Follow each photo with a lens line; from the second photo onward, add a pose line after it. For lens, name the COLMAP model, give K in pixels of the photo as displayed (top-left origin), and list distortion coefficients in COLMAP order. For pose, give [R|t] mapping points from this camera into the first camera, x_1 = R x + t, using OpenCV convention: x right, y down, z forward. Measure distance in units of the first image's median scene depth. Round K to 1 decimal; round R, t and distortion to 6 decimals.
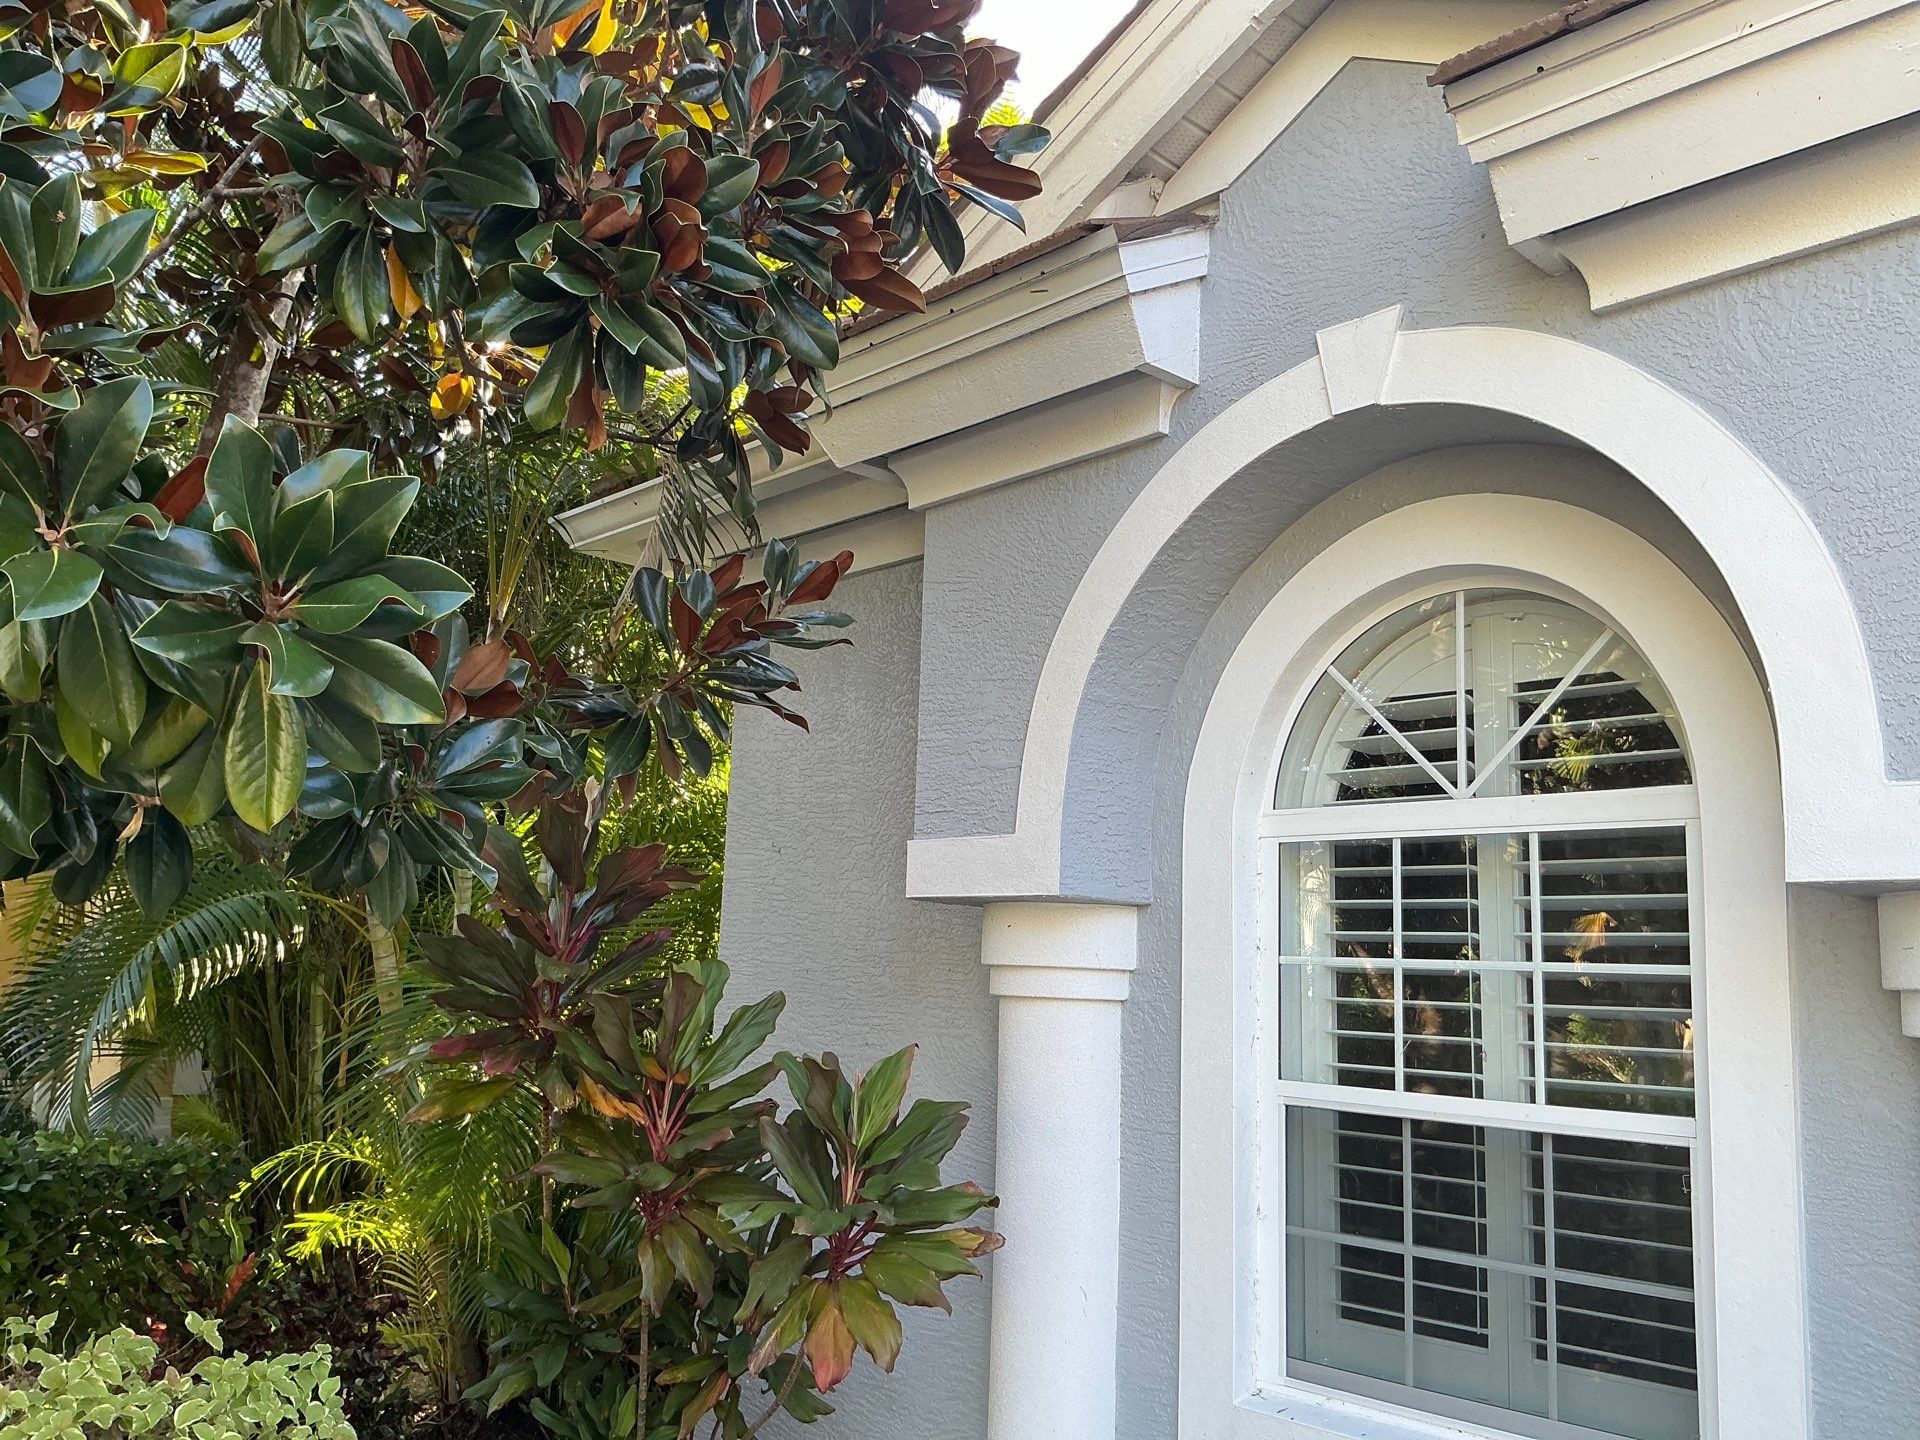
lens RADIAL K [[1603.5, 0, 978.2], [0, 1603.5, 716.8], [0, 0, 1]] dist [0.032628, -0.077227]
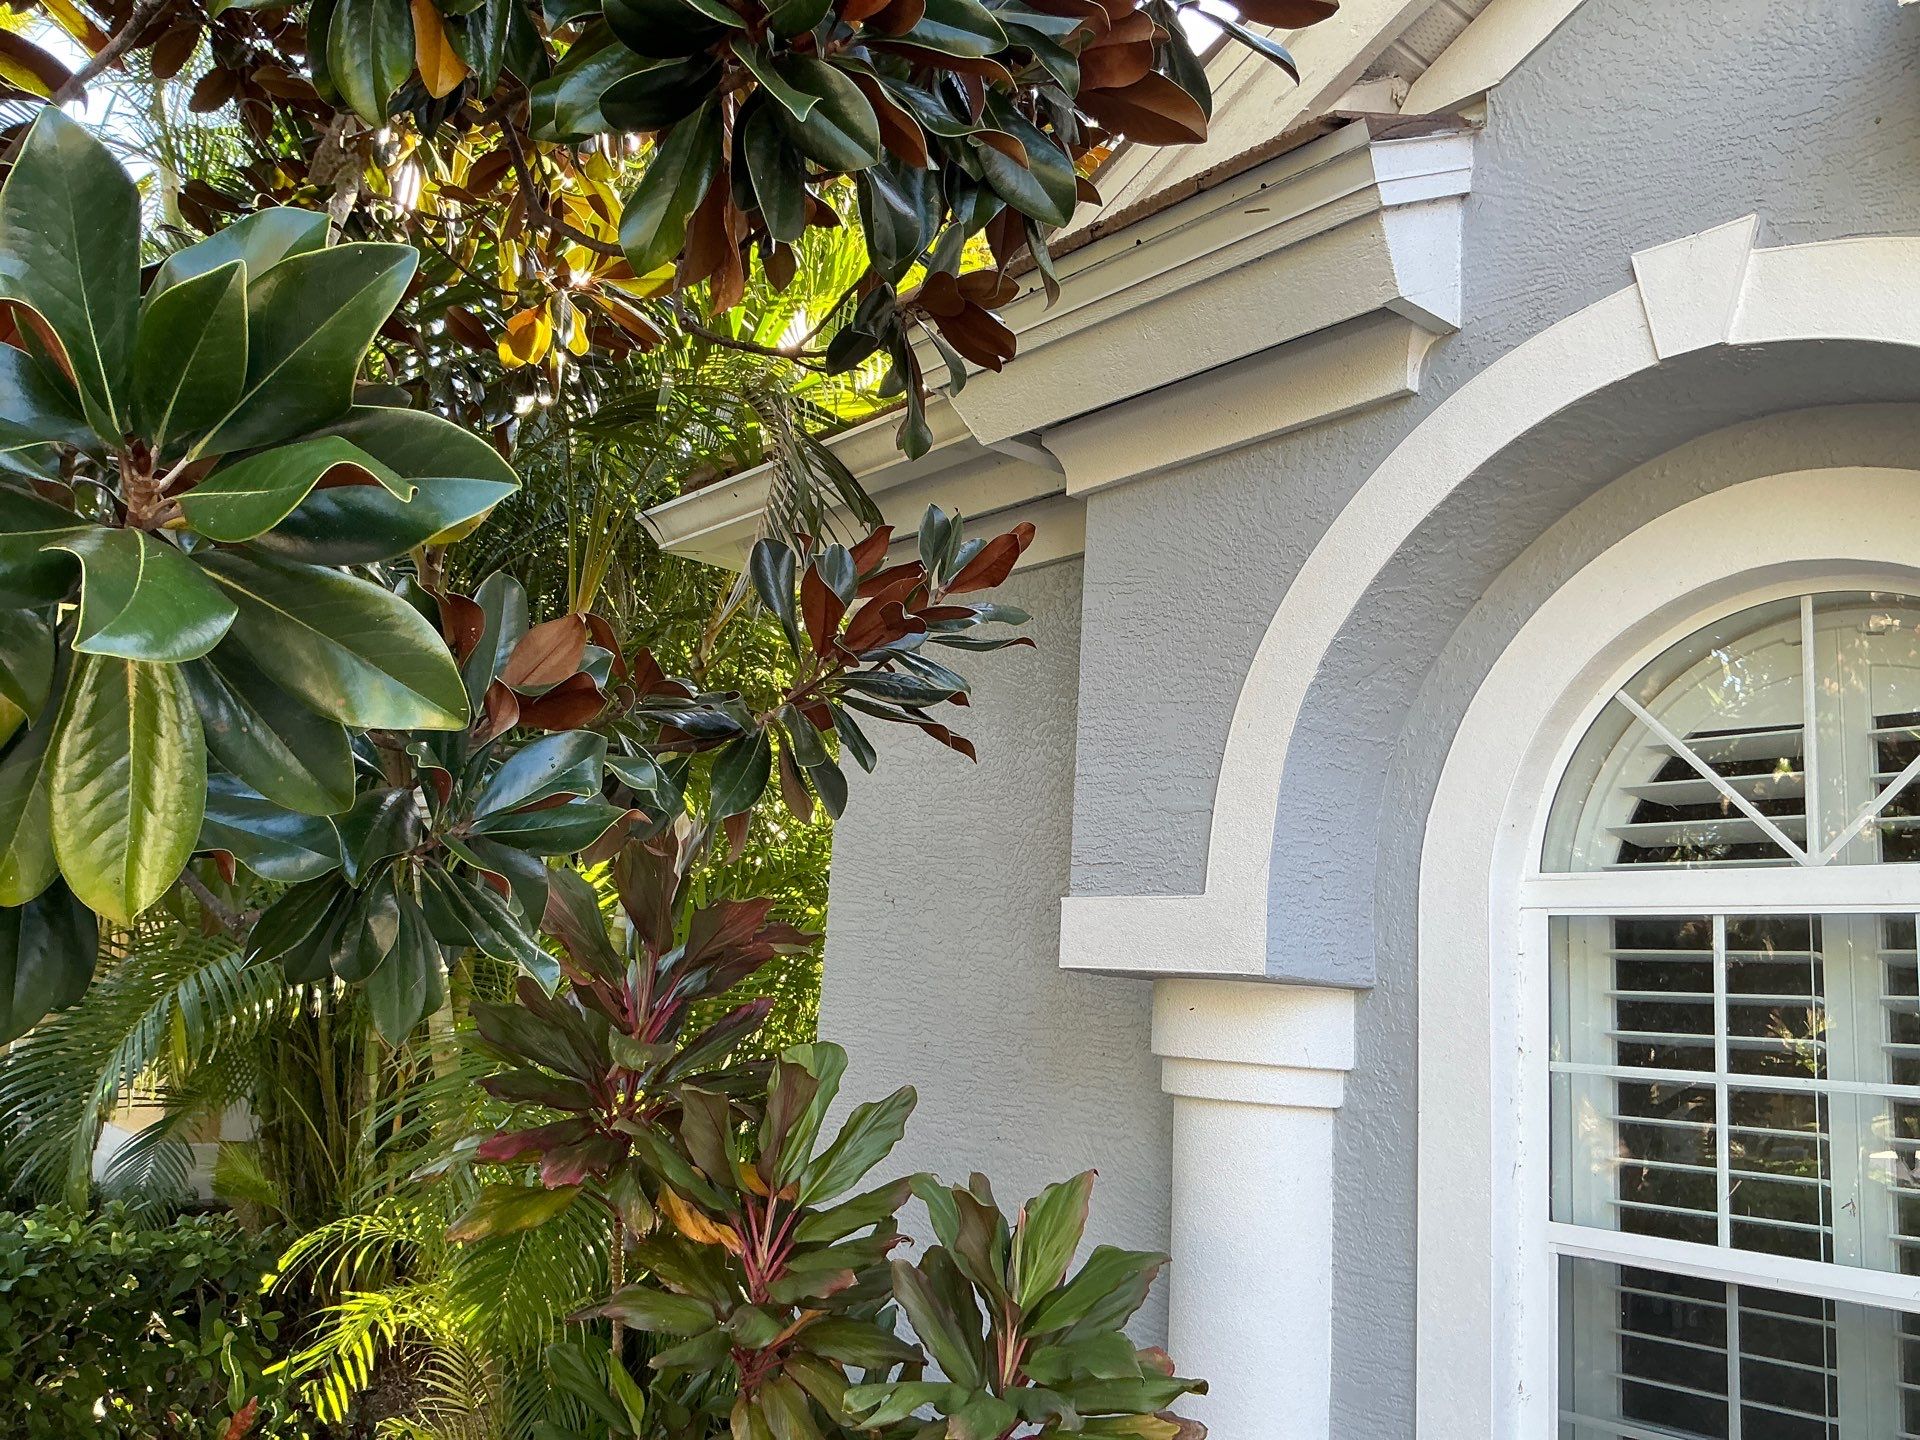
lens RADIAL K [[1567.2, 0, 952.1], [0, 1567.2, 713.0], [0, 0, 1]] dist [0.002166, -0.044333]
pose [[0.998270, 0.018055, -0.055951, -0.064597], [-0.019412, 0.999528, -0.023806, 0.003803], [0.055495, 0.024851, 0.998150, 0.226715]]
